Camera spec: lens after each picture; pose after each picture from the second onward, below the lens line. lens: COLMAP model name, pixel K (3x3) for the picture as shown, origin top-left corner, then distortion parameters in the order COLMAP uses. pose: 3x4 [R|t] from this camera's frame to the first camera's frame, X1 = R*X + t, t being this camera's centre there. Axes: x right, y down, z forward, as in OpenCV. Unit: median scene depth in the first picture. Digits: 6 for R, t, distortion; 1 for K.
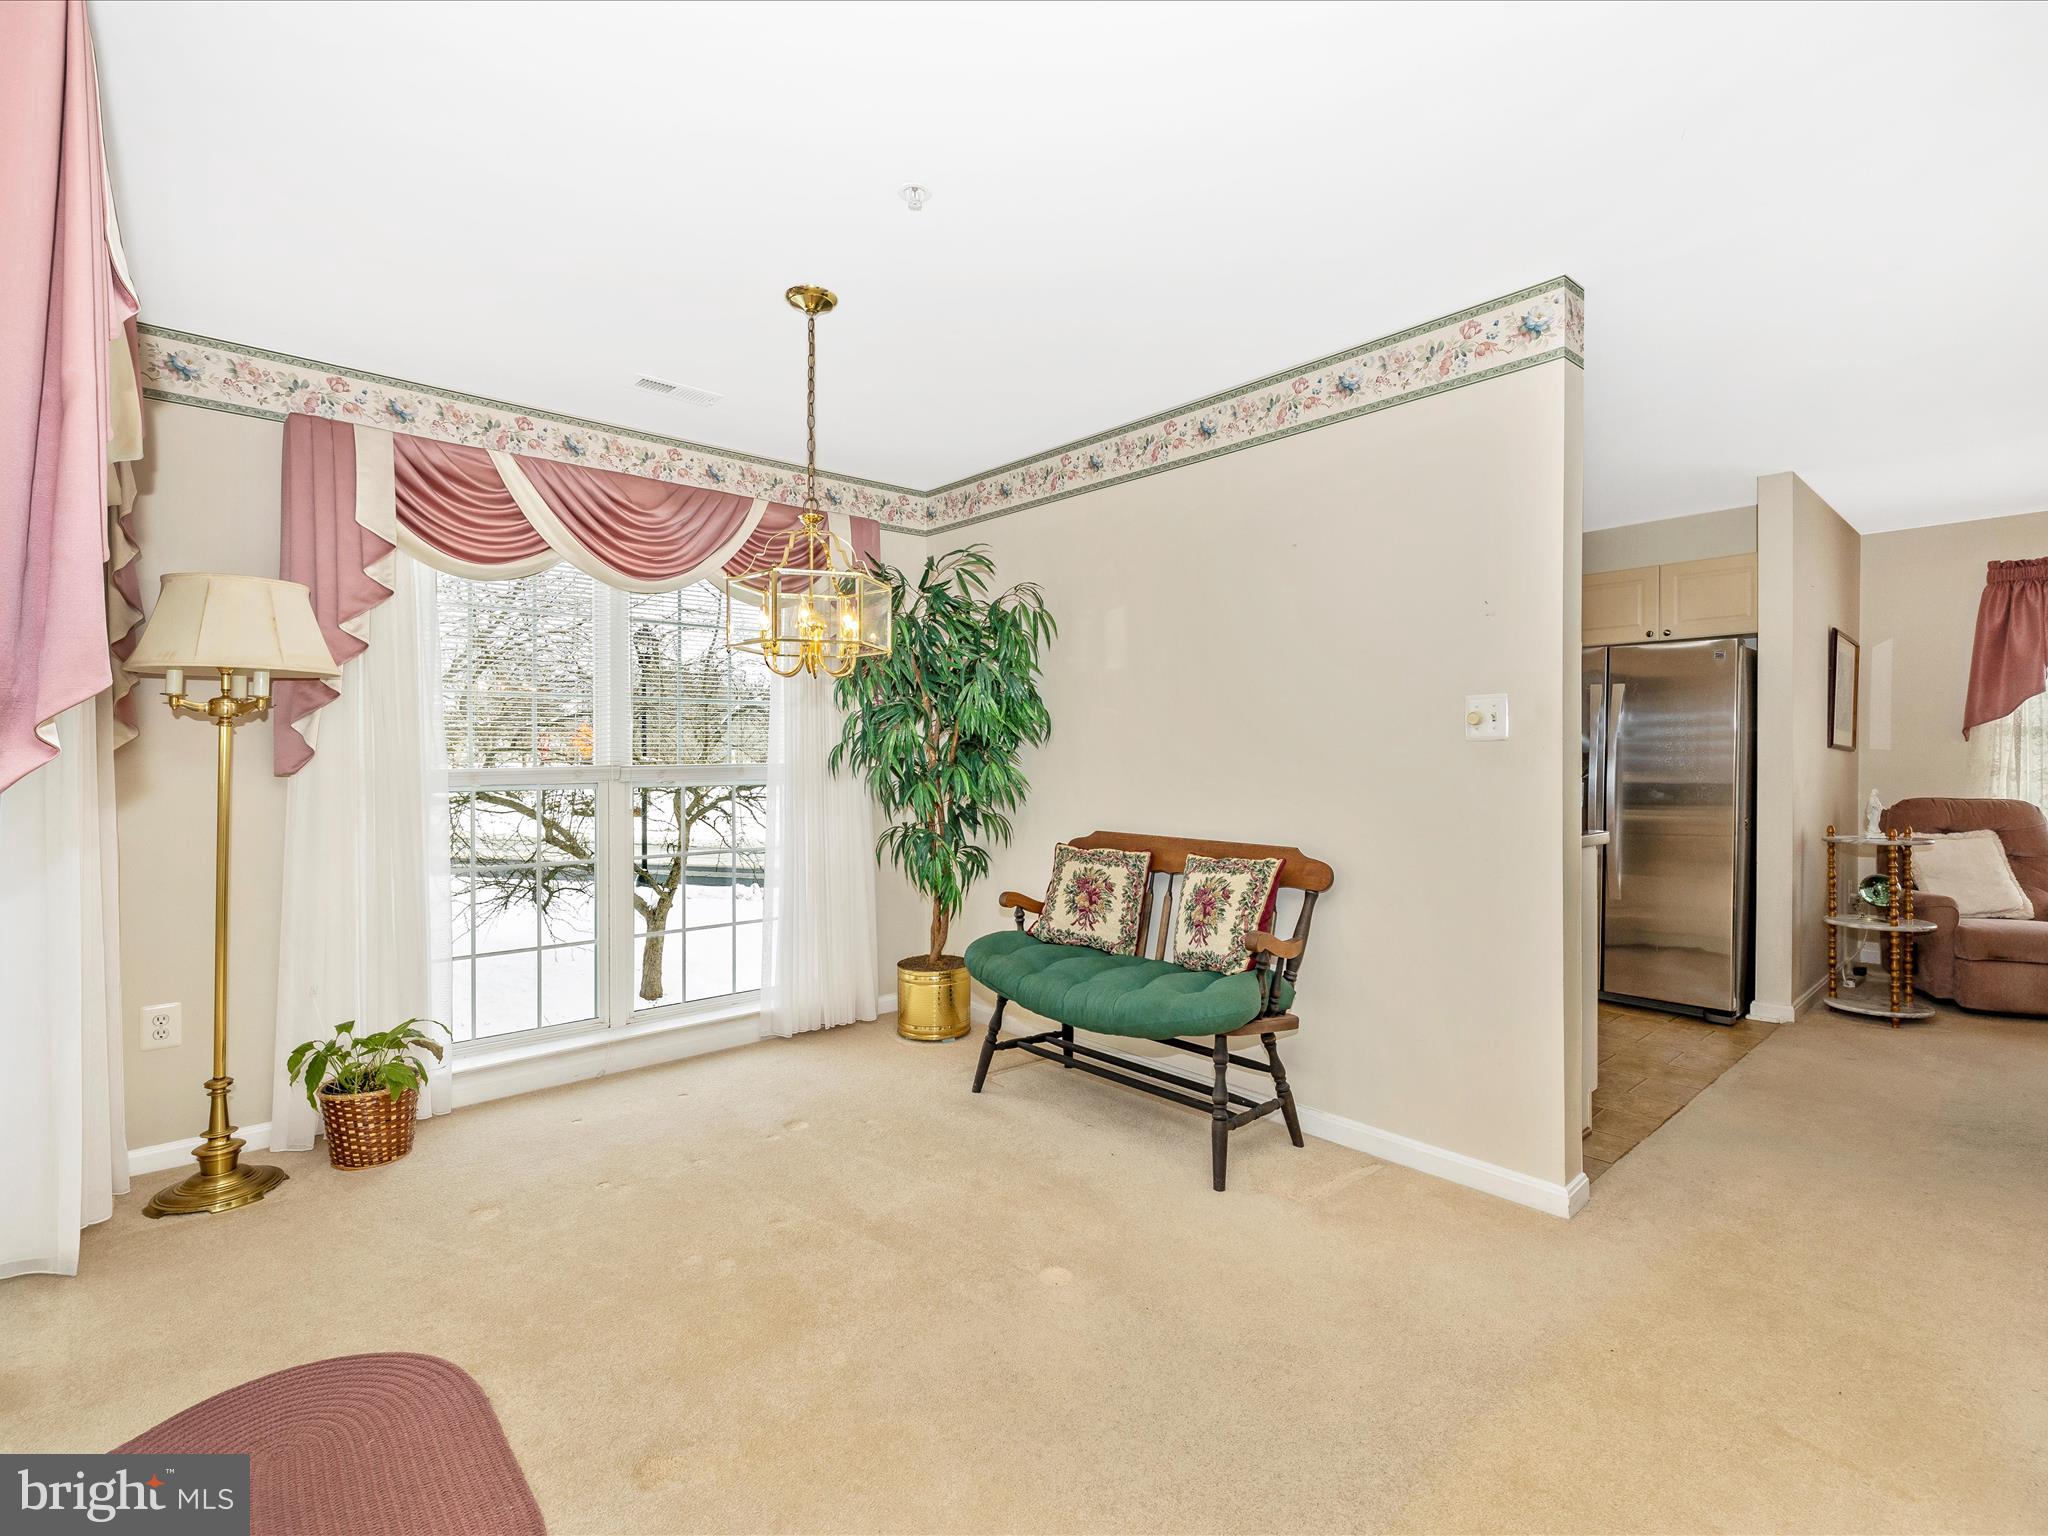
lens RADIAL K [[972.6, 0, 1028.5], [0, 972.6, 725.0], [0, 0, 1]] dist [0.000786, 0.000200]
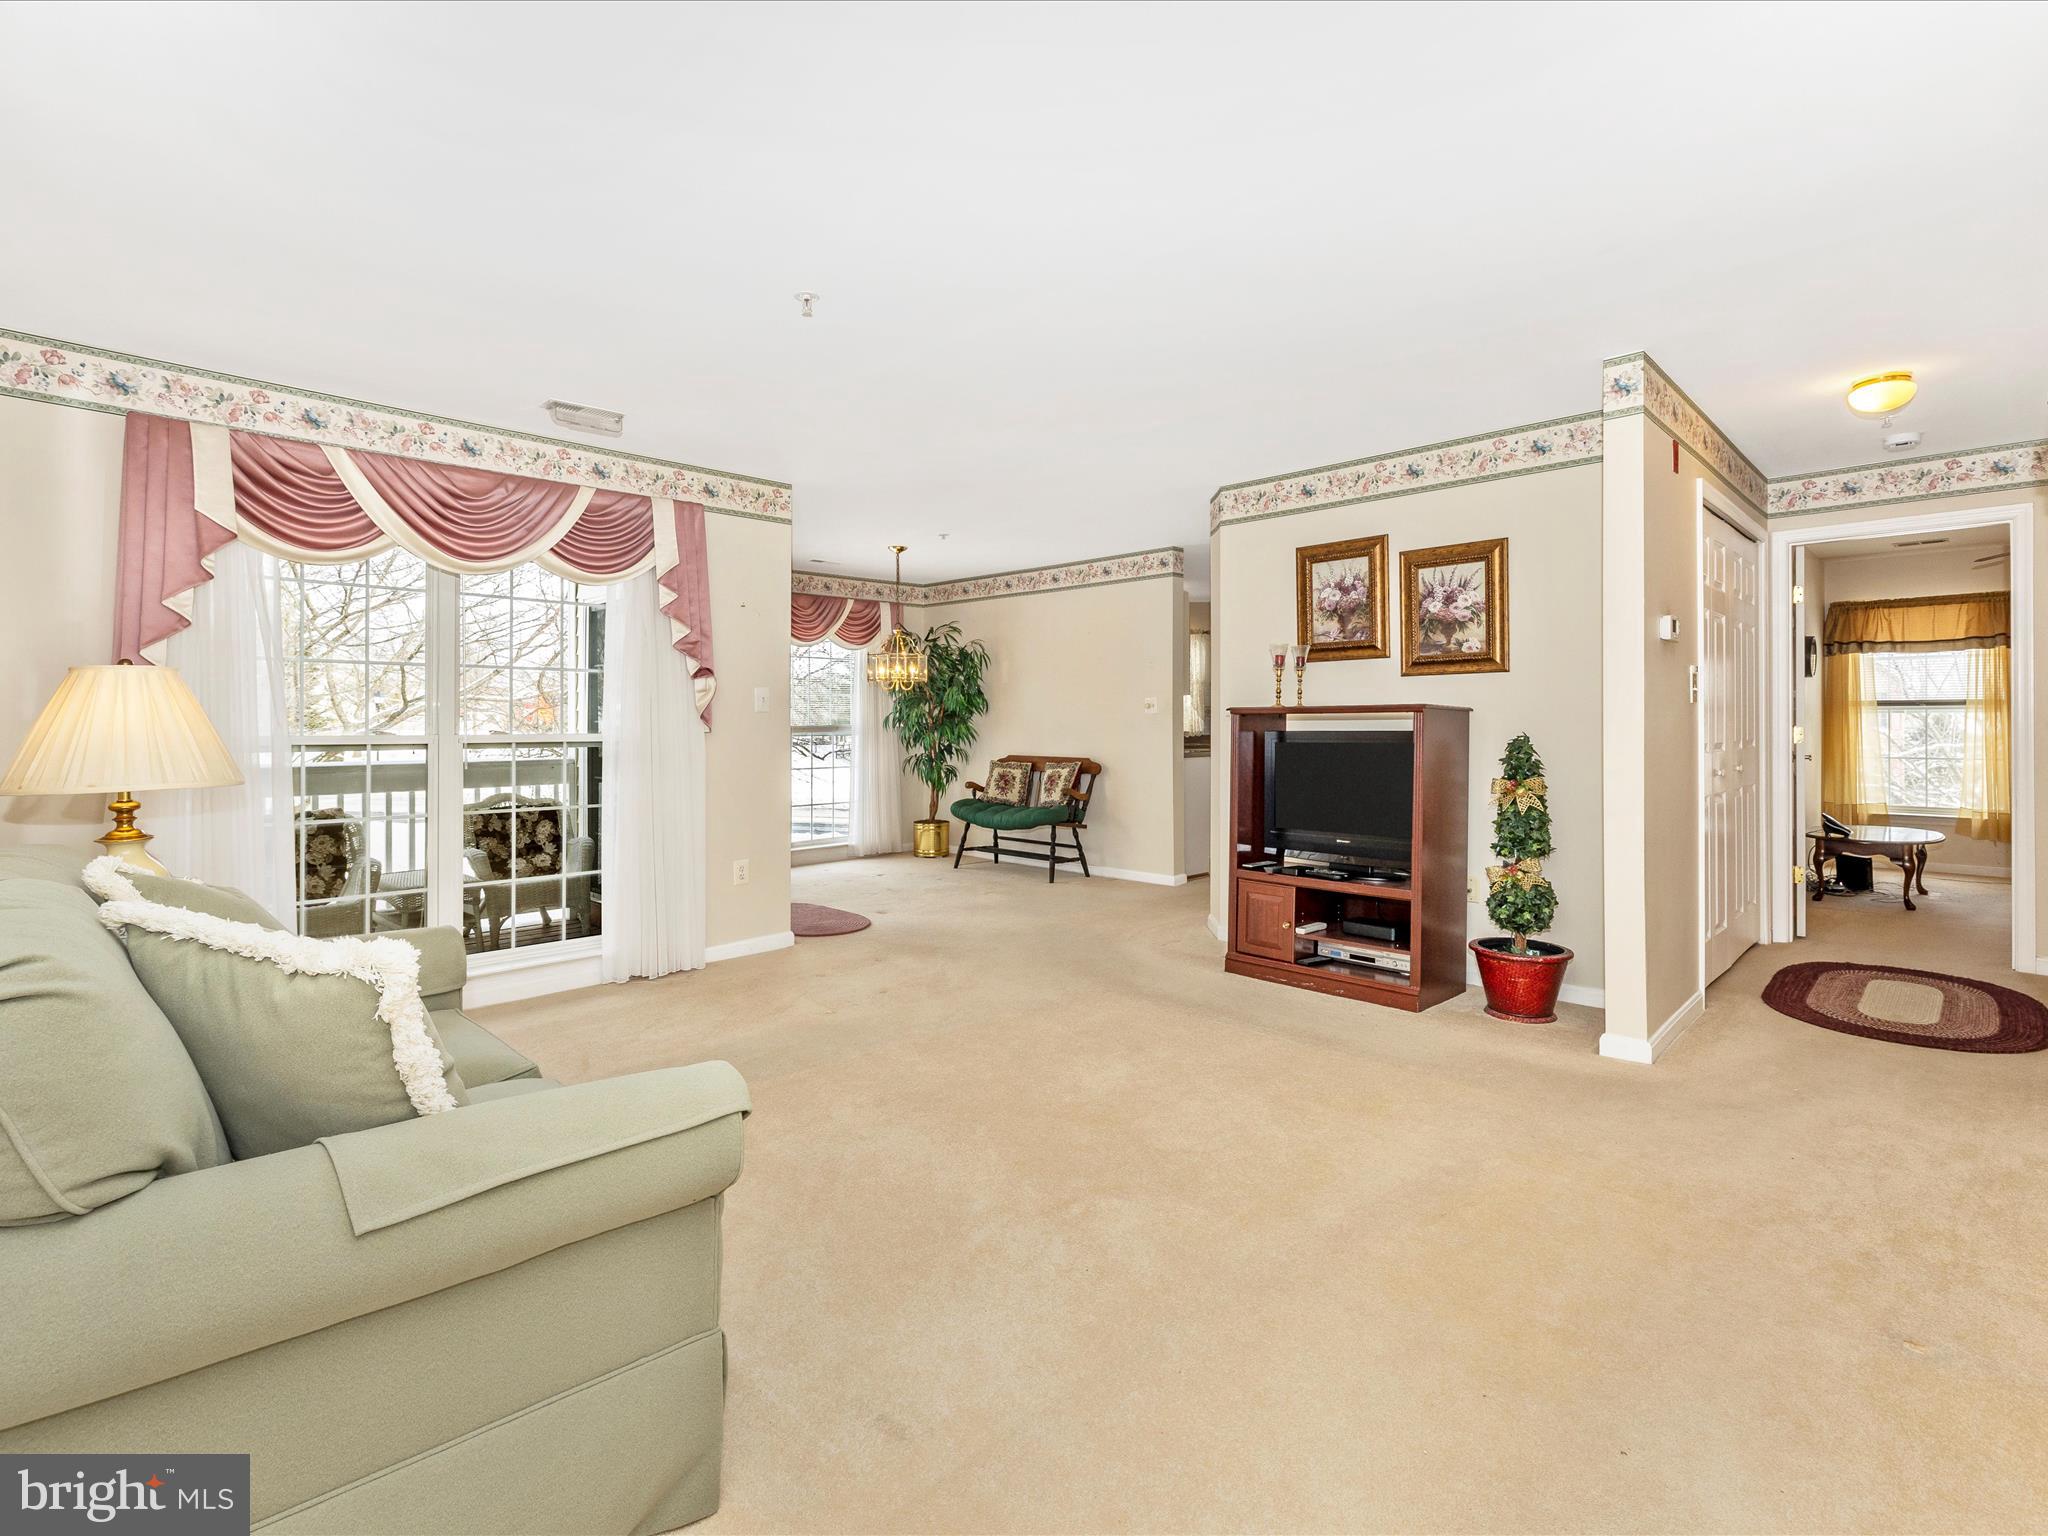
lens RADIAL K [[972.6, 0, 1028.5], [0, 972.6, 725.0], [0, 0, 1]] dist [0.000786, 0.000200]
pose [[0.998137, -0.000757, 0.061007, -0.019479], [-0.001100, 0.999537, 0.030390, -0.024356], [-0.061002, -0.030401, 0.997675, -1.159240]]
